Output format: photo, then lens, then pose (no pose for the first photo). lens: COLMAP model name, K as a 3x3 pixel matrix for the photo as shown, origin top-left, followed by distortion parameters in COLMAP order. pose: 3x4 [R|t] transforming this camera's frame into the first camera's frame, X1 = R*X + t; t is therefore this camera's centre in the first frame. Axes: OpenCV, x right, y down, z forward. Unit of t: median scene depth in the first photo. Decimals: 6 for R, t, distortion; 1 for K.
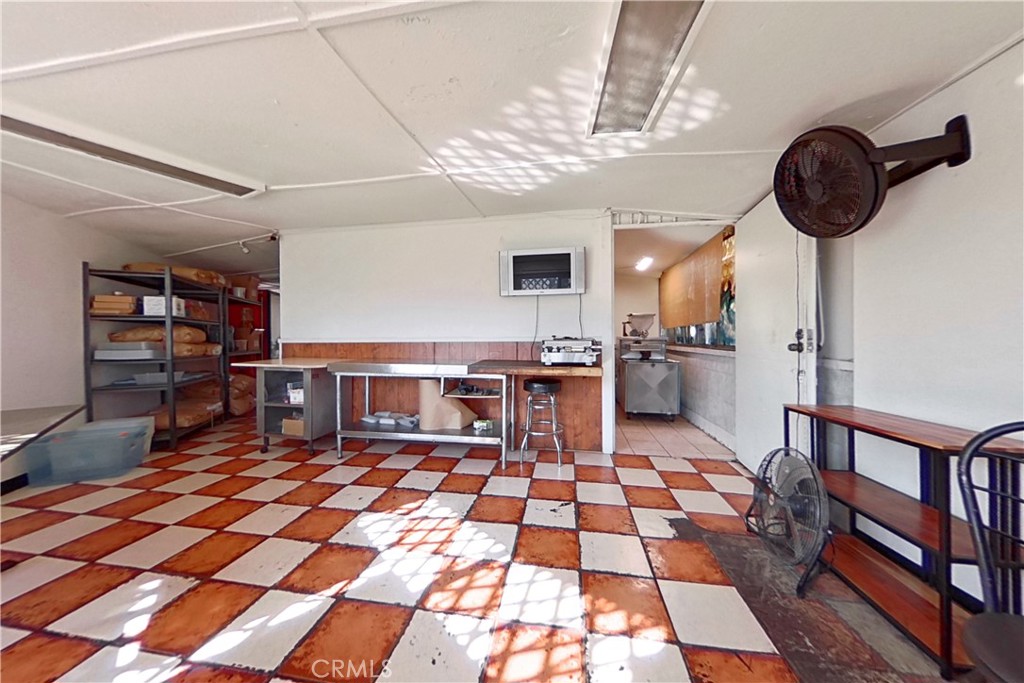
lens RADIAL K [[336.3, 0, 508.2], [0, 336.3, 340.6], [0, 0, 1]] dist [0.002970, -0.001576]
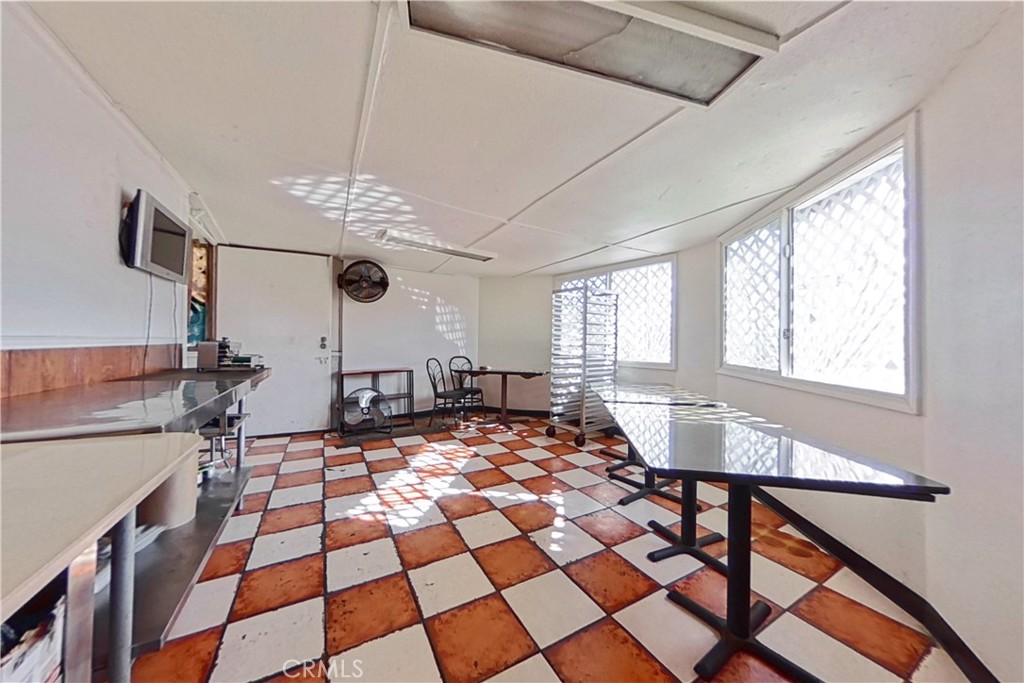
lens RADIAL K [[336.3, 0, 509.7], [0, 336.3, 338.7], [0, 0, 1]] dist [0.002970, -0.001576]
pose [[-0.622403, 0.000726, 0.782697, -1.820236], [-0.011924, 0.999875, -0.010409, -0.019475], [-0.782606, -0.015811, -0.622316, 1.807597]]
